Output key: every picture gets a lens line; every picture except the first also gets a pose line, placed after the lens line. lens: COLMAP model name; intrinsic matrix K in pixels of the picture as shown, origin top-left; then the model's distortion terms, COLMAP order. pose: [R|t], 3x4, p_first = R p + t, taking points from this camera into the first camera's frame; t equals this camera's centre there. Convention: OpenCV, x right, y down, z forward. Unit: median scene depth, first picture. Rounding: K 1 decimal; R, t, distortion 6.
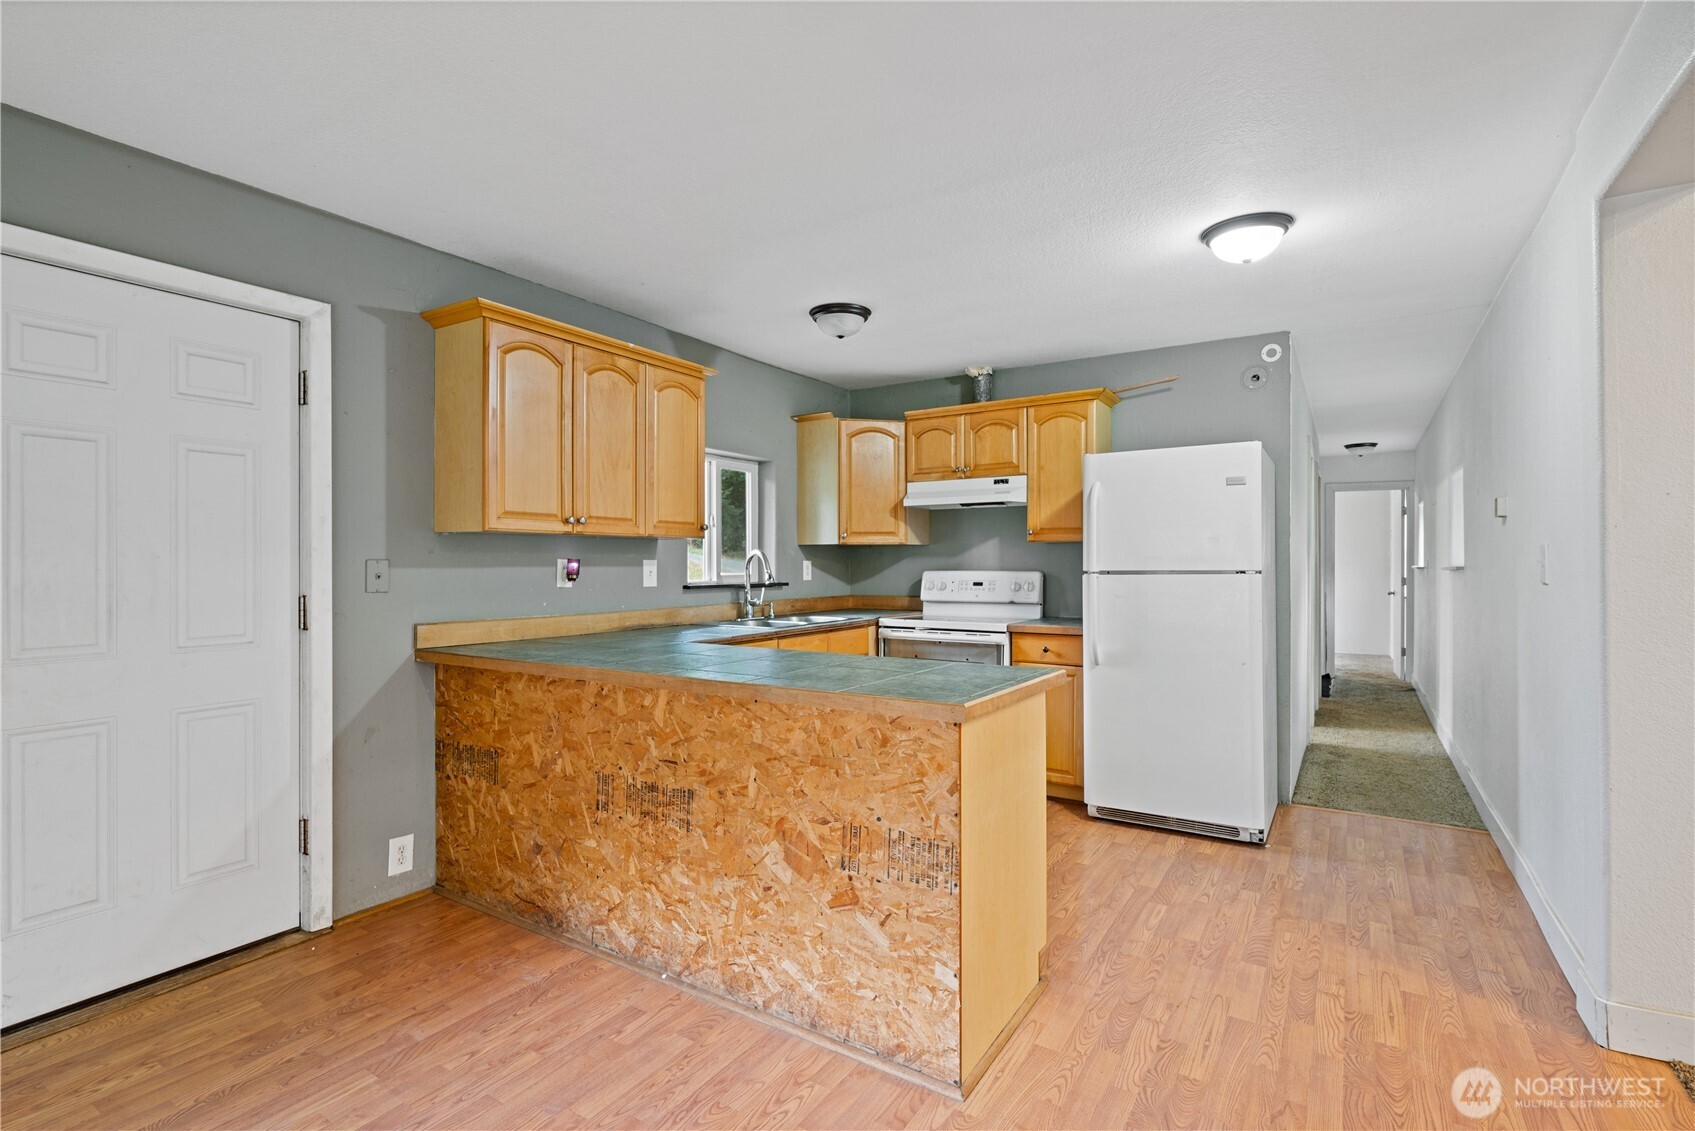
lens RADIAL K [[797.6, 0, 852.8], [0, 797.6, 563.3], [0, 0, 1]] dist [-0.001450, -0.000326]
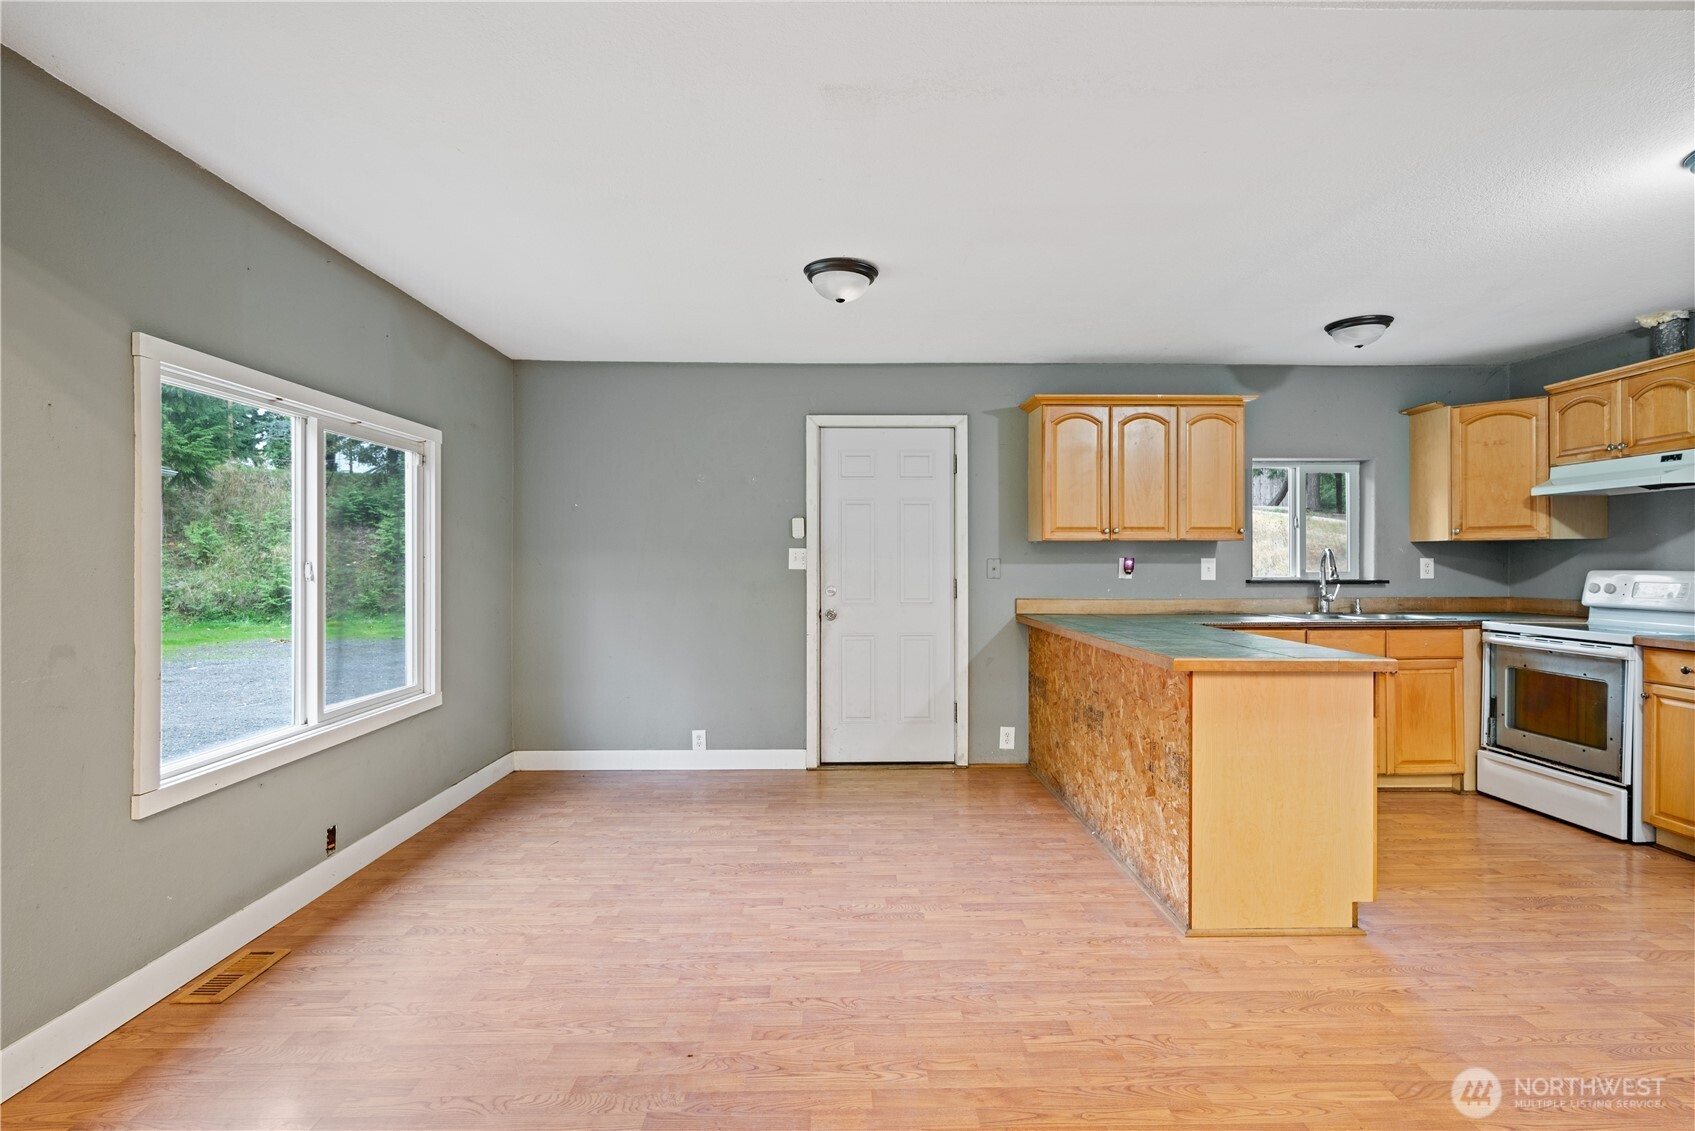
lens RADIAL K [[797.6, 0, 842.8], [0, 797.6, 562.2], [0, 0, 1]] dist [-0.001450, -0.000326]
pose [[0.548615, 0.001971, -0.836073, 0.511896], [0.000739, 0.999996, 0.002842, -0.002300], [0.836075, -0.002177, 0.548612, -0.155280]]
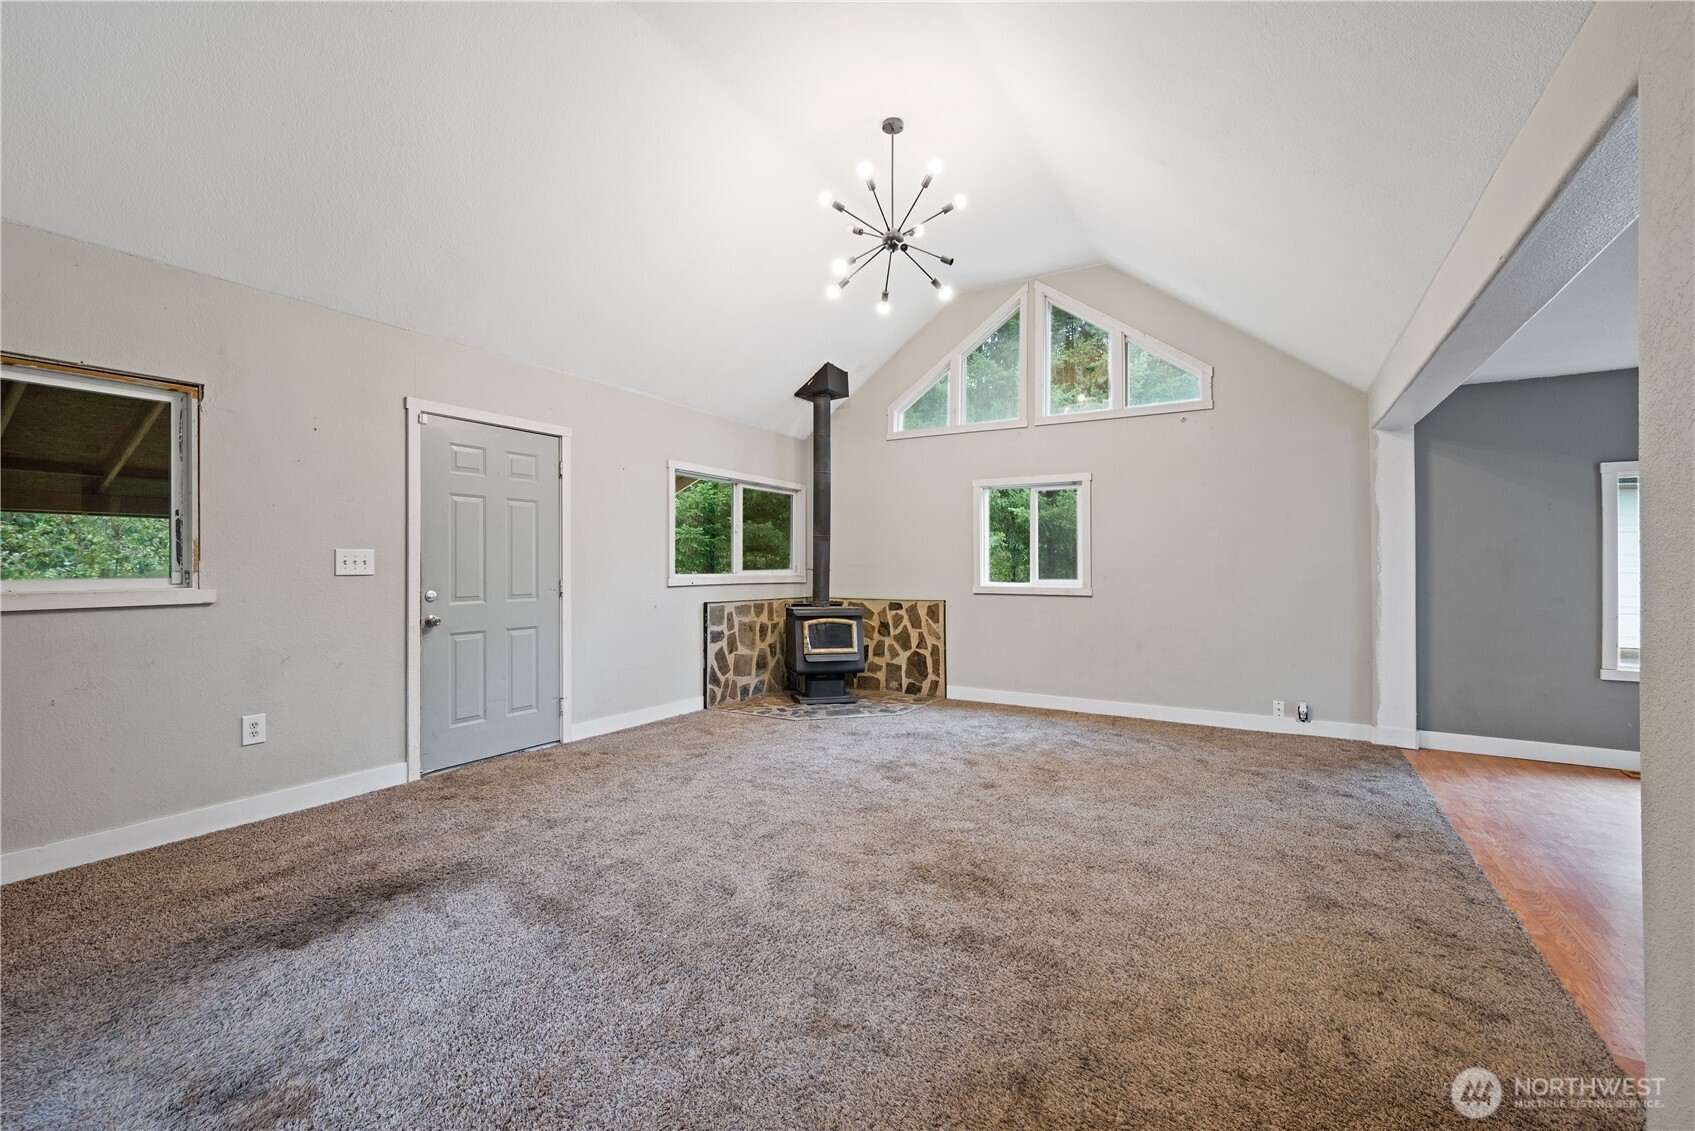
lens RADIAL K [[722.8, 0, 841.8], [0, 722.8, 559.6], [0, 0, 1]] dist [0.002811, -0.001484]
pose [[-0.999663, -0.003224, -0.025742, 1.038288], [-0.003075, 0.999978, -0.005831, 0.001314], [0.025760, -0.005750, -0.999652, 0.928988]]
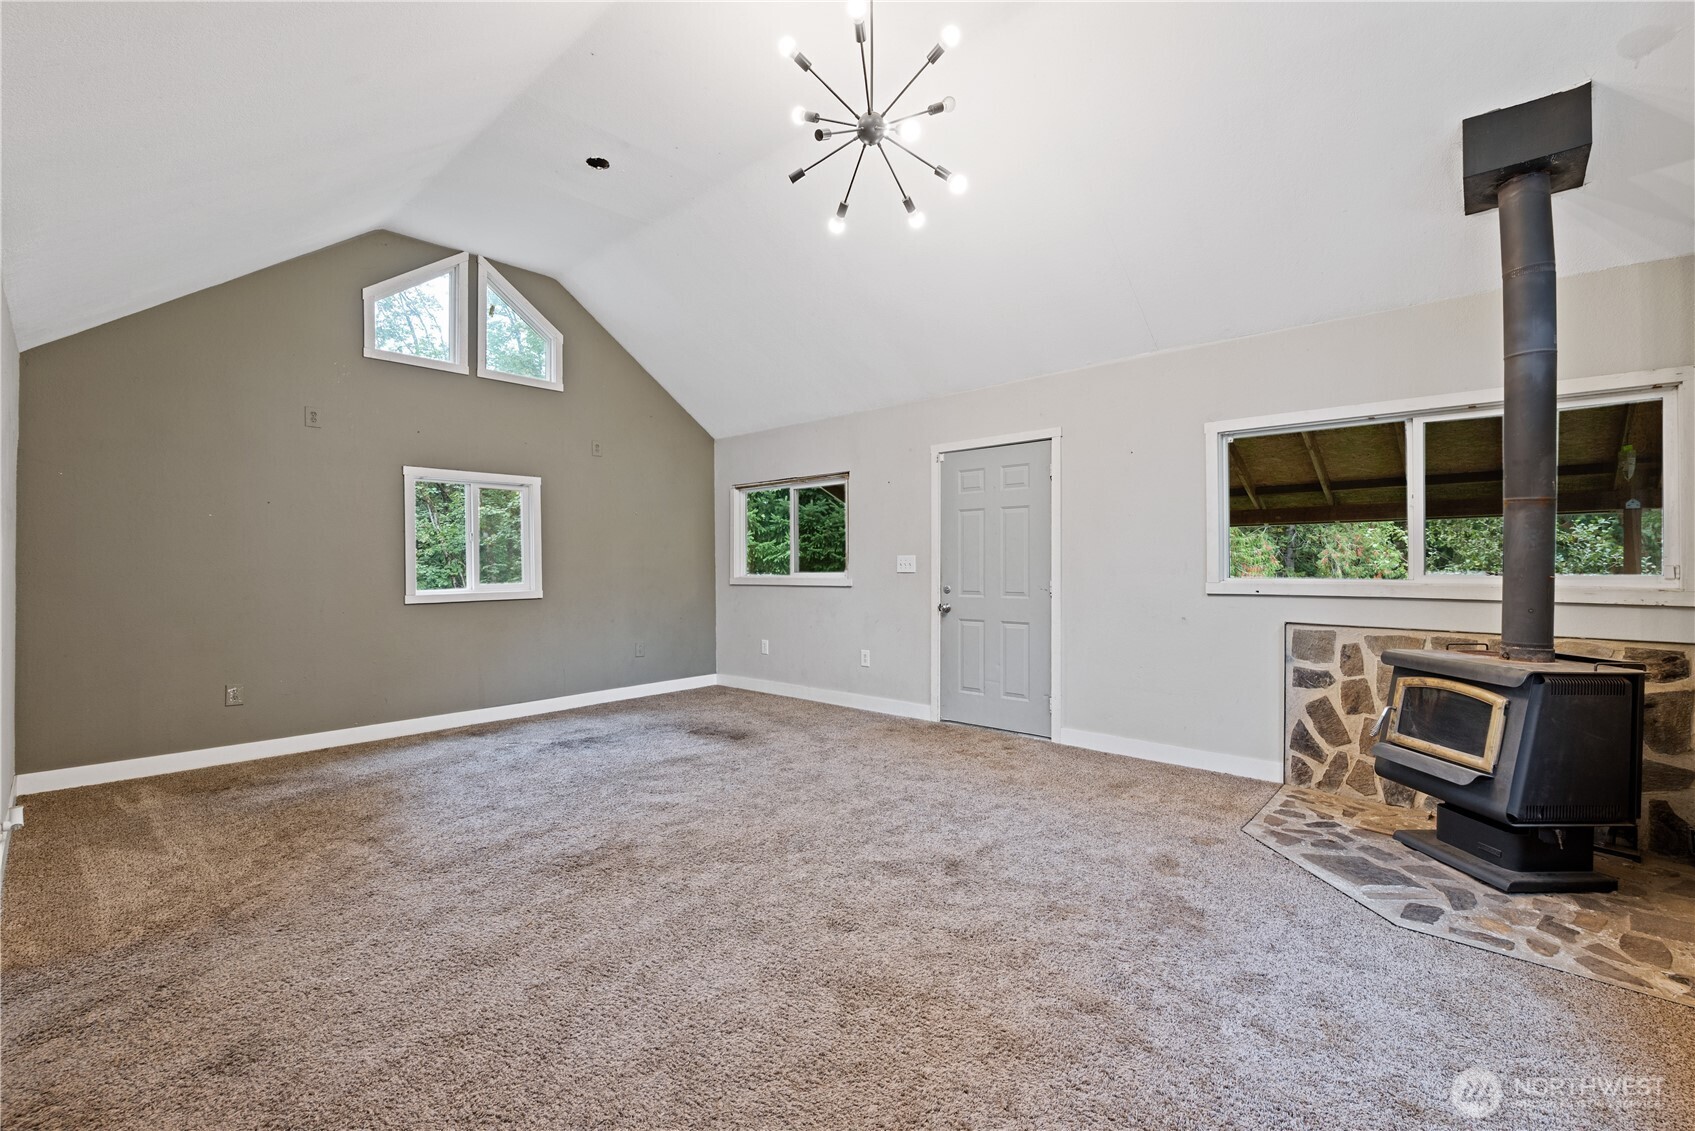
lens RADIAL K [[722.8, 0, 849.2], [0, 722.8, 567.3], [0, 0, 1]] dist [0.002811, -0.001484]
pose [[0.174041, -0.009305, 0.984694, 0.107434], [0.008143, 0.999935, 0.008010, -0.005778], [-0.984705, 0.006624, 0.174105, -0.306176]]
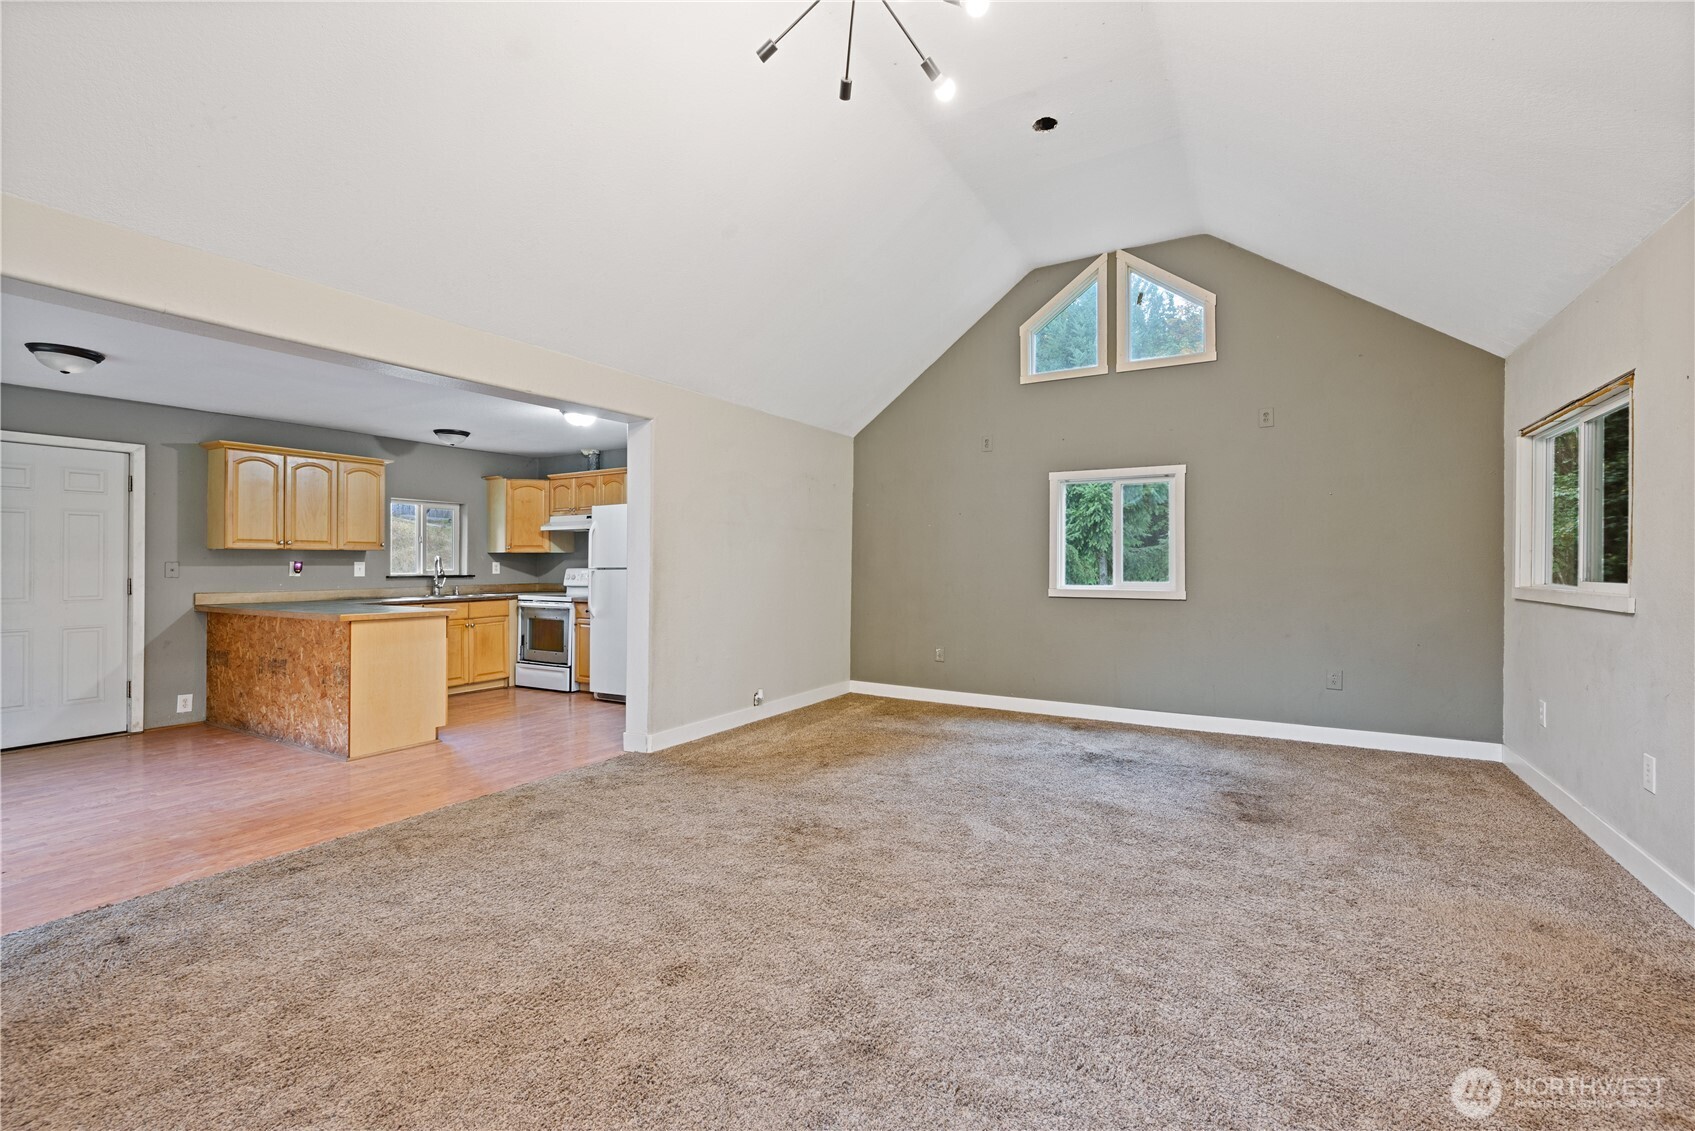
lens RADIAL K [[722.8, 0, 848.9], [0, 722.8, 556.6], [0, 0, 1]] dist [0.002811, -0.001484]
pose [[0.999351, 0.000461, 0.036029, 0.904424], [-0.000139, 0.999960, -0.008930, -0.002096], [-0.036032, 0.008919, 0.999311, -0.788415]]
